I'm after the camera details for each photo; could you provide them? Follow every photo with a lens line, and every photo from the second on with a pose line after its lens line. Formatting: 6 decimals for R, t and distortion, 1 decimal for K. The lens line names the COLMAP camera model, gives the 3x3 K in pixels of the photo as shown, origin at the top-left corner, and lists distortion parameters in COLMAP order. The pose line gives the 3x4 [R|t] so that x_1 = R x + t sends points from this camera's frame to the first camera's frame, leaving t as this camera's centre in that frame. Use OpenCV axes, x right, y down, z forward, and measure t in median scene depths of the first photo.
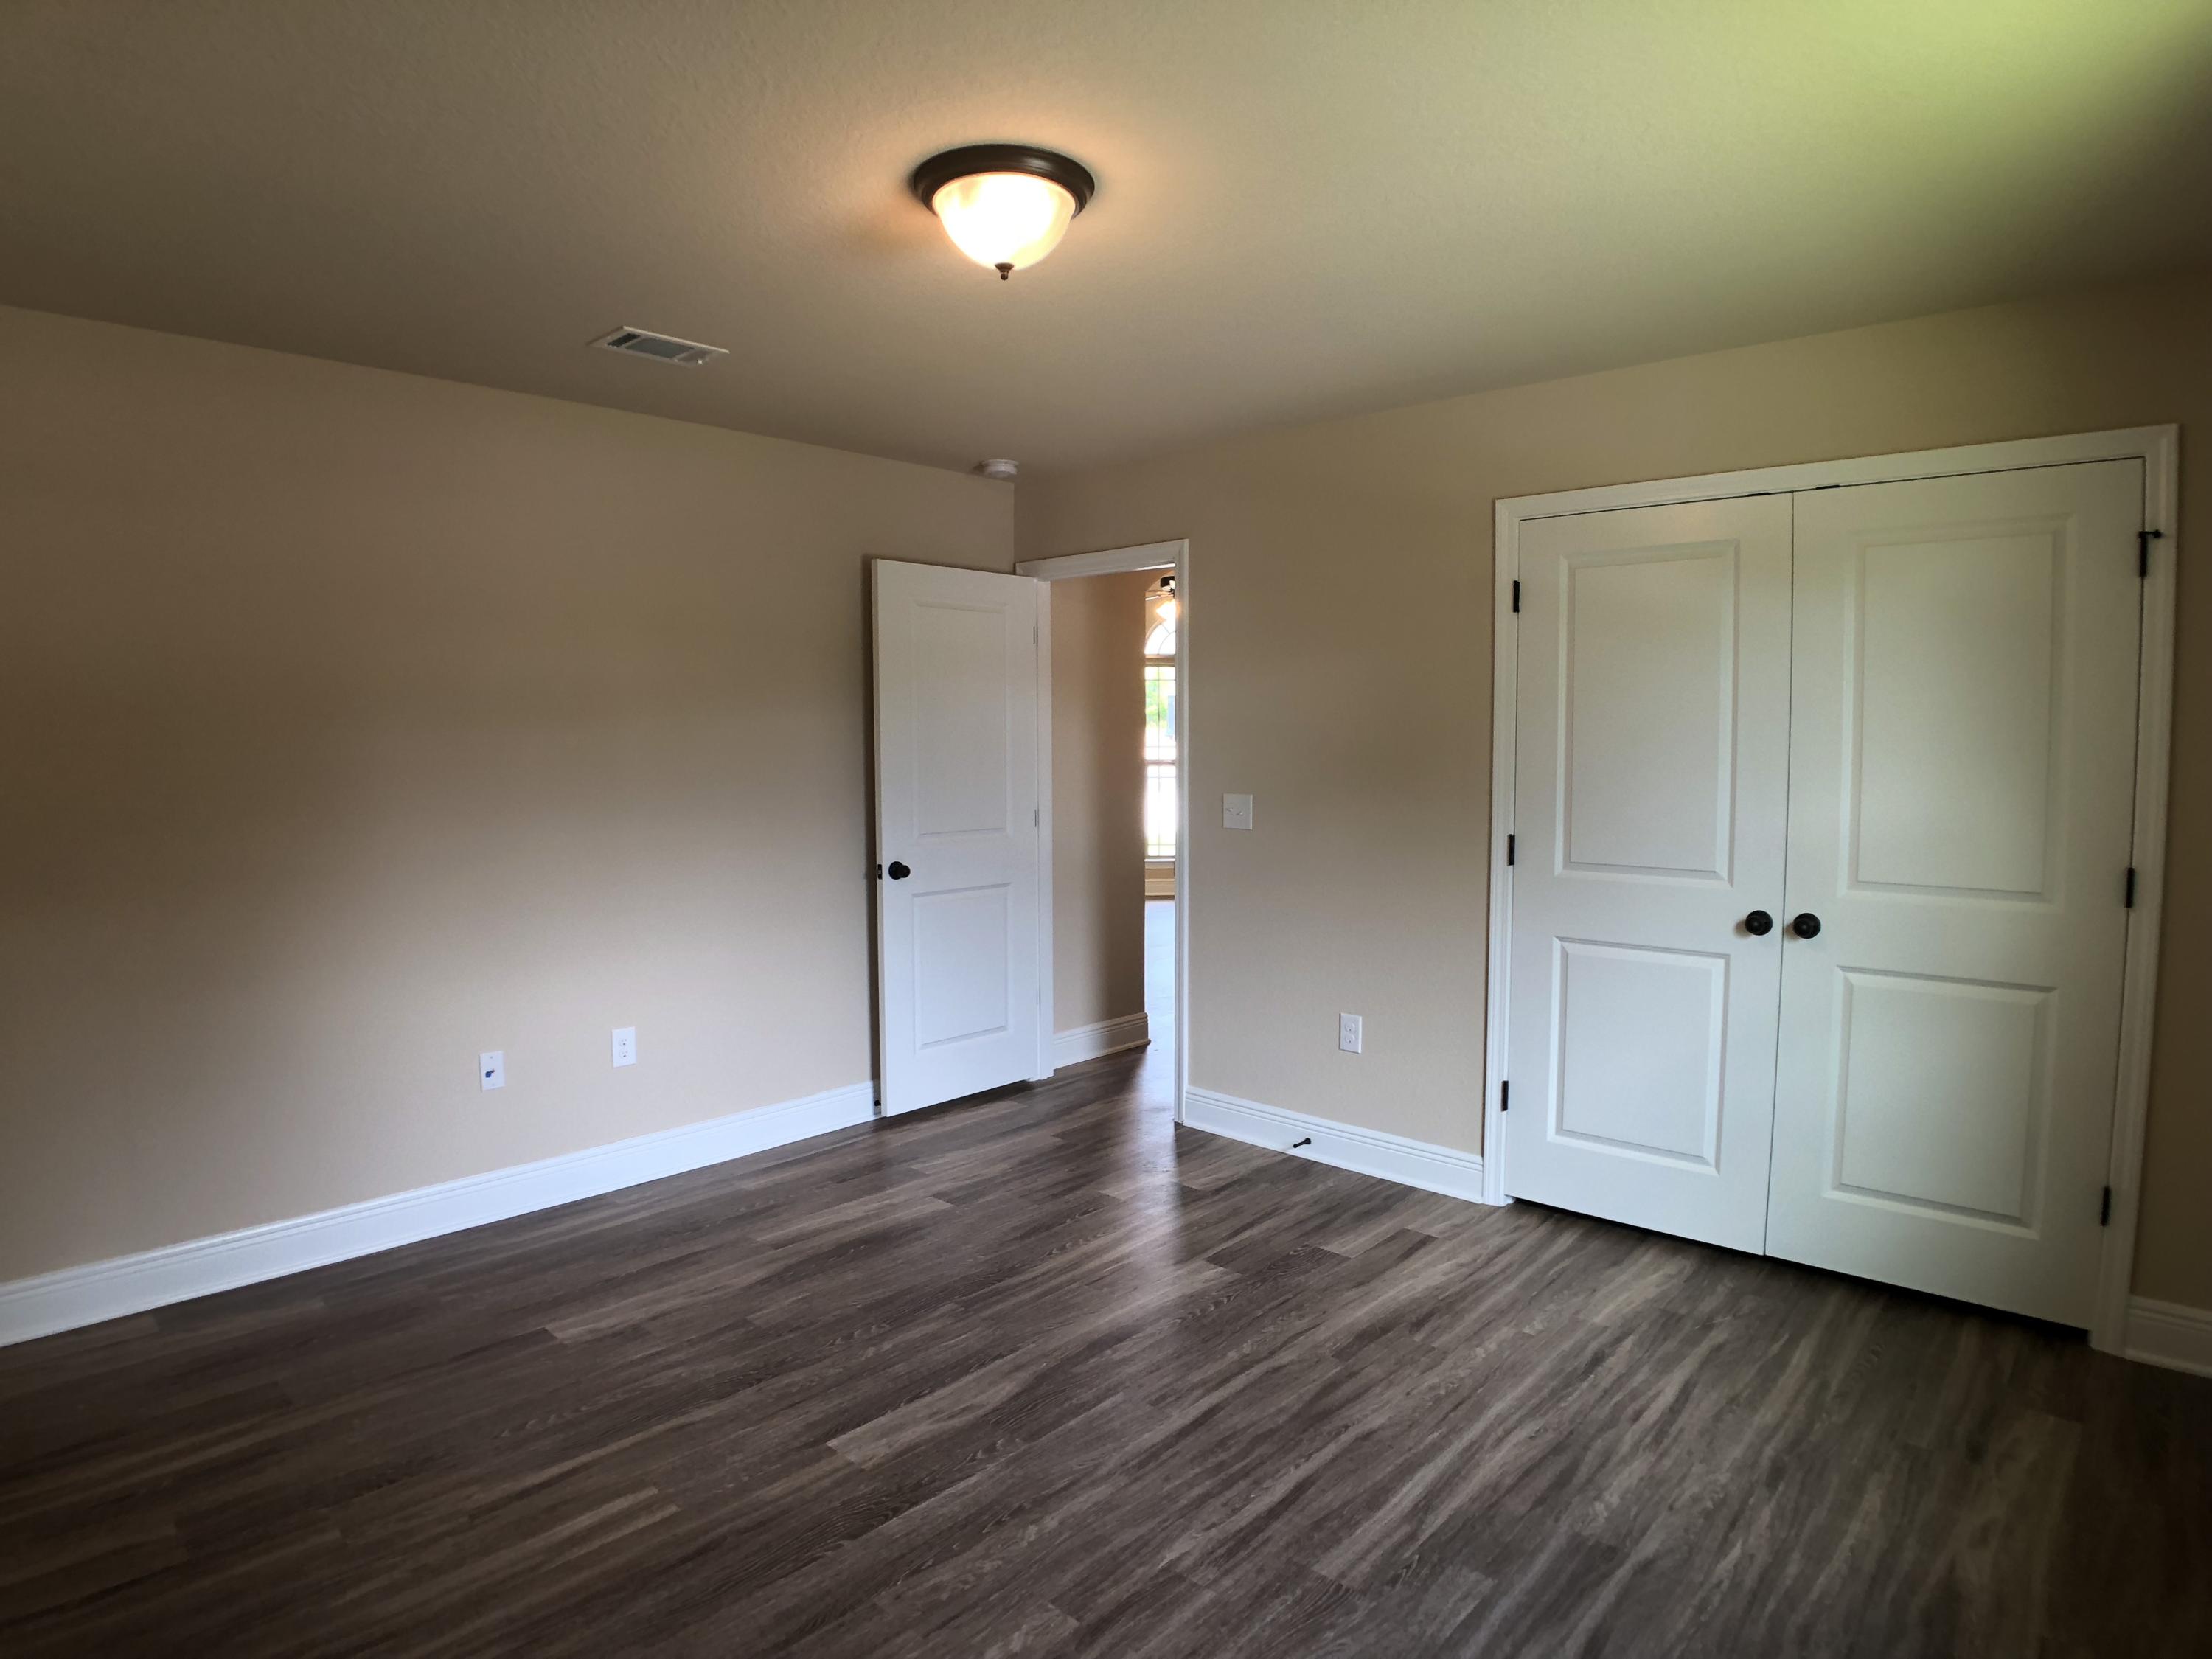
lens RADIAL K [[1243.0, 0, 1108.9], [0, 1243.0, 828.2], [0, 0, 1]] dist [-0.107209, 0.023903]
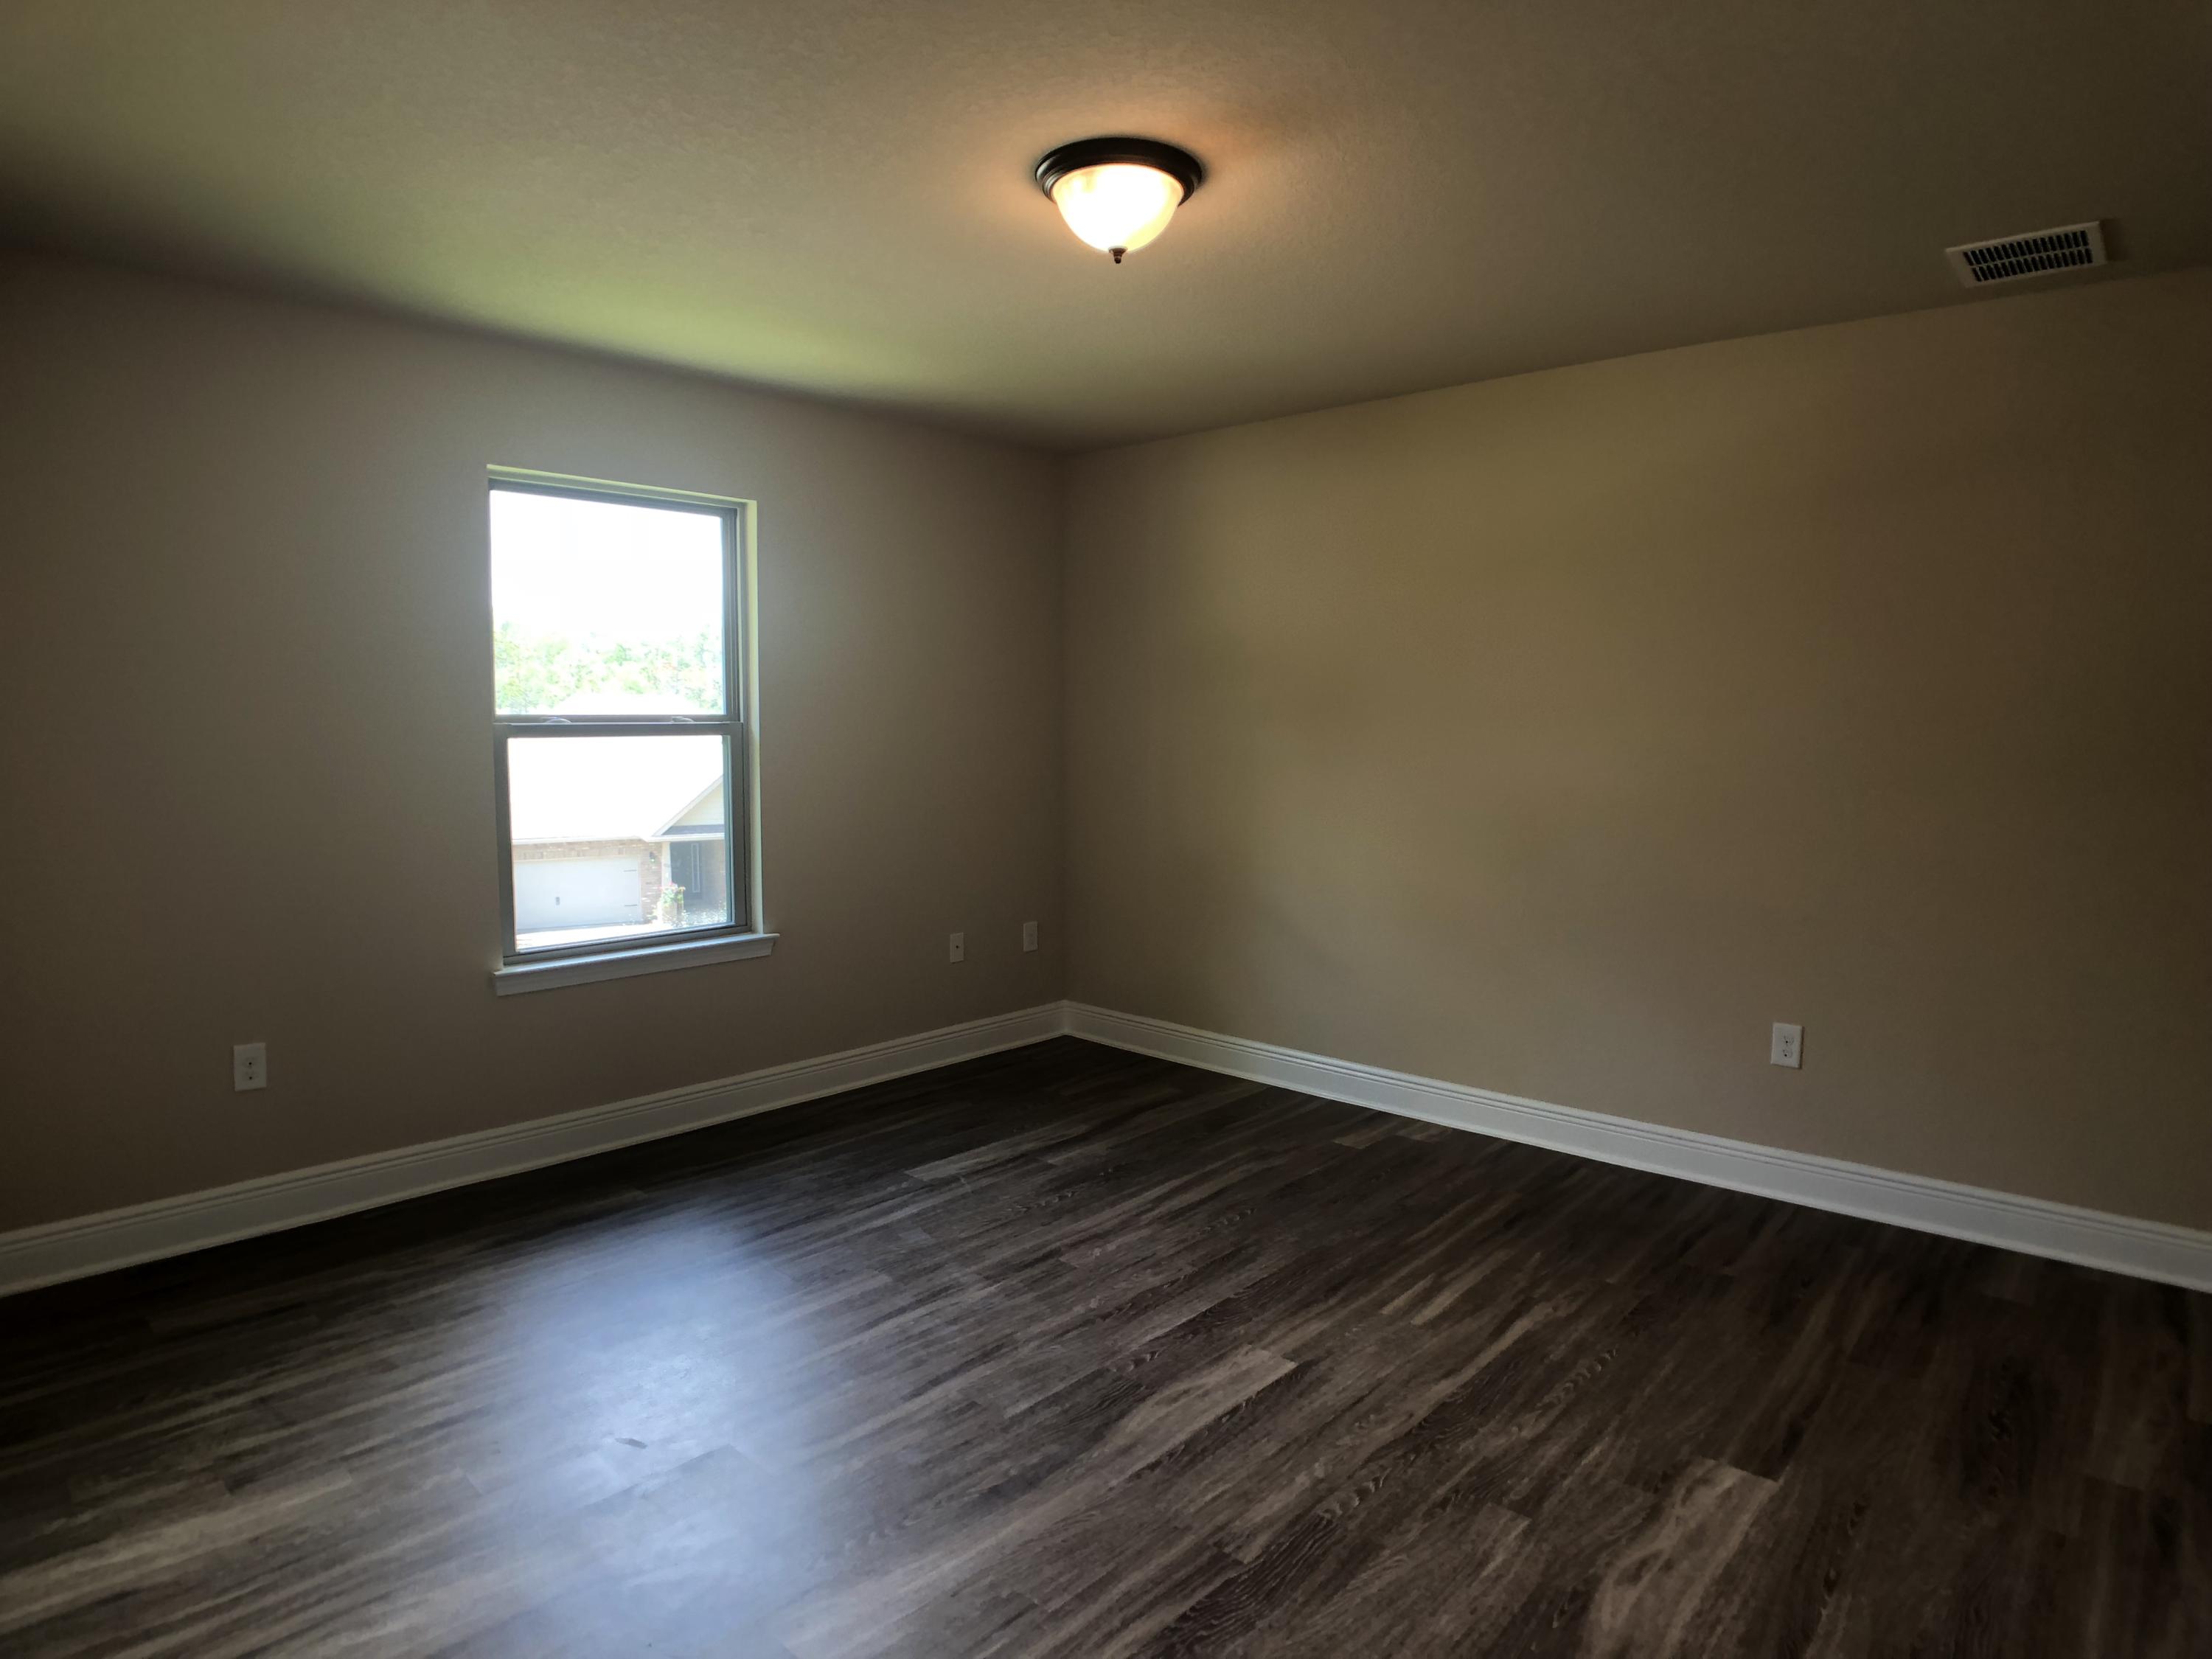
lens RADIAL K [[1243.0, 0, 1108.0], [0, 1243.0, 820.9], [0, 0, 1]] dist [-0.107209, 0.023903]
pose [[-0.999999, -0.000332, -0.001563, -0.065157], [-0.000570, 0.987890, 0.155153, -0.111670], [0.001492, 0.155153, -0.987889, 1.861817]]
